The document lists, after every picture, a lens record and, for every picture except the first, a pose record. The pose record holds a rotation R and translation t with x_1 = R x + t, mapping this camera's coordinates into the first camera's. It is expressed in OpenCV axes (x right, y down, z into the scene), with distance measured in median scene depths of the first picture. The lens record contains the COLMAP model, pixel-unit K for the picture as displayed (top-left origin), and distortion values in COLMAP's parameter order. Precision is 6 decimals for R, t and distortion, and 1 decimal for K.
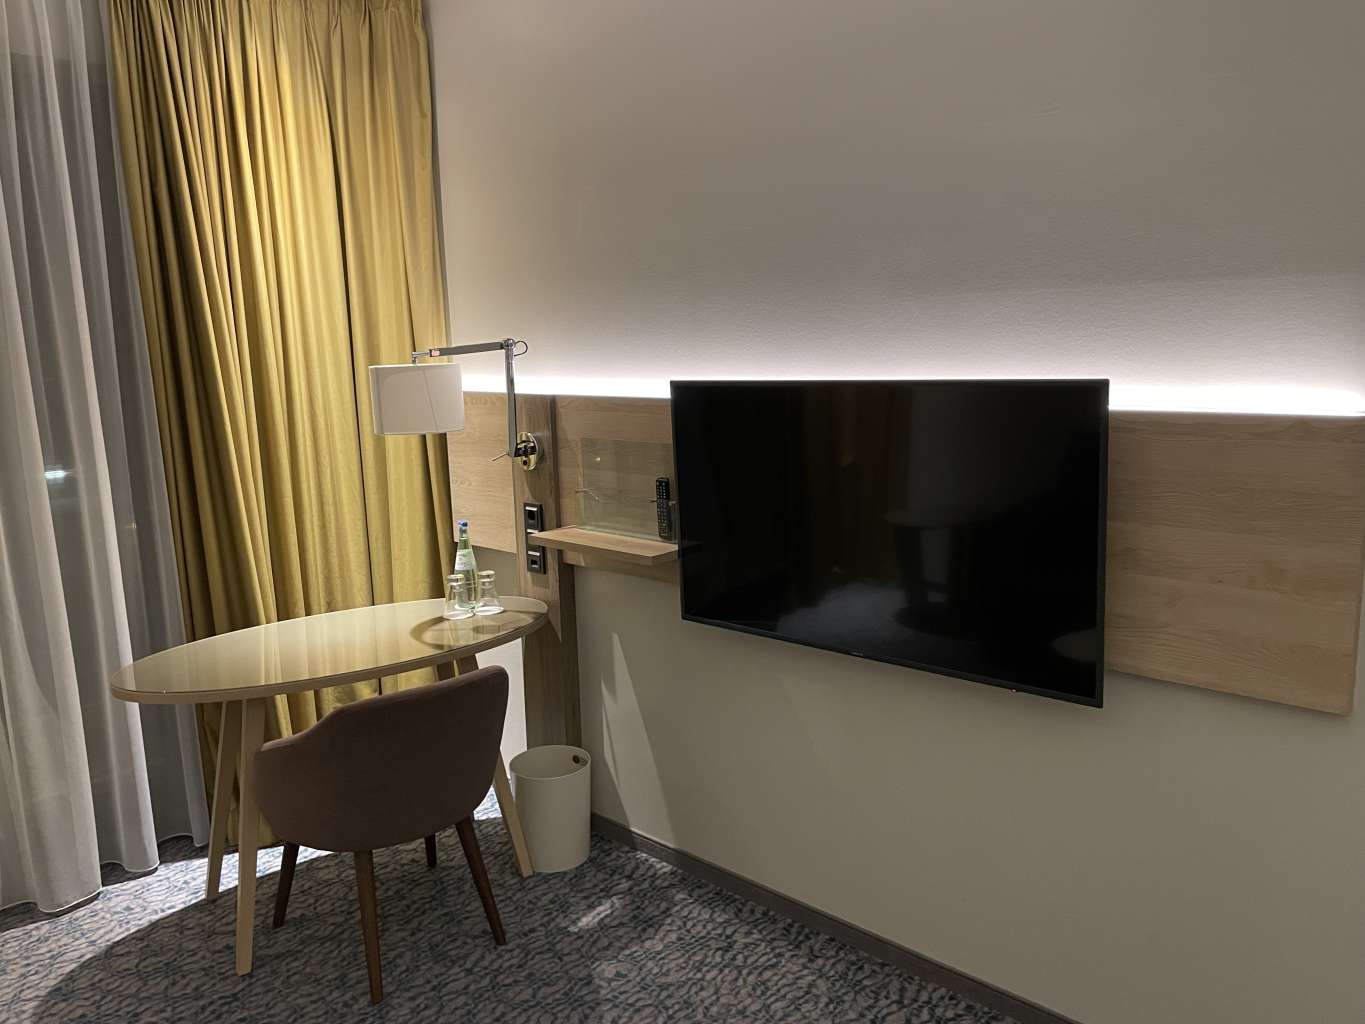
lens RADIAL K [[1032.1, 0, 679.5], [0, 1032.1, 512.5], [0, 0, 1]] dist [0.059613, -0.078184]
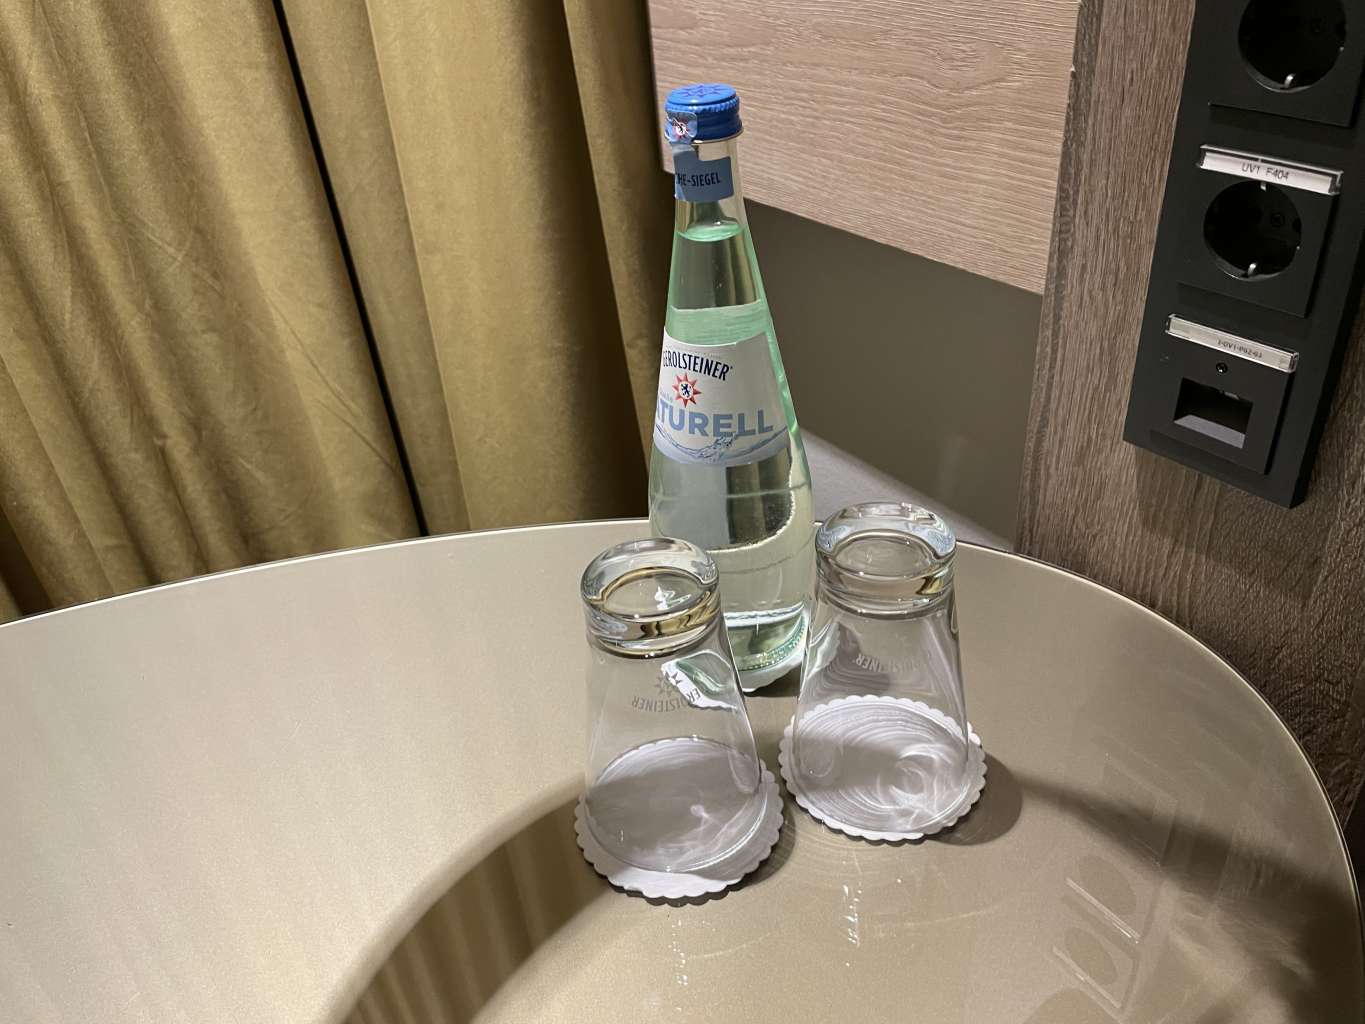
lens RADIAL K [[1032.1, 0, 685.0], [0, 1032.1, 510.8], [0, 0, 1]] dist [0.059613, -0.078184]
pose [[0.977879, 0.071192, -0.196684, -0.178490], [0.017651, 0.908859, 0.416729, 0.001641], [0.208426, -0.410983, 0.887497, 0.841230]]
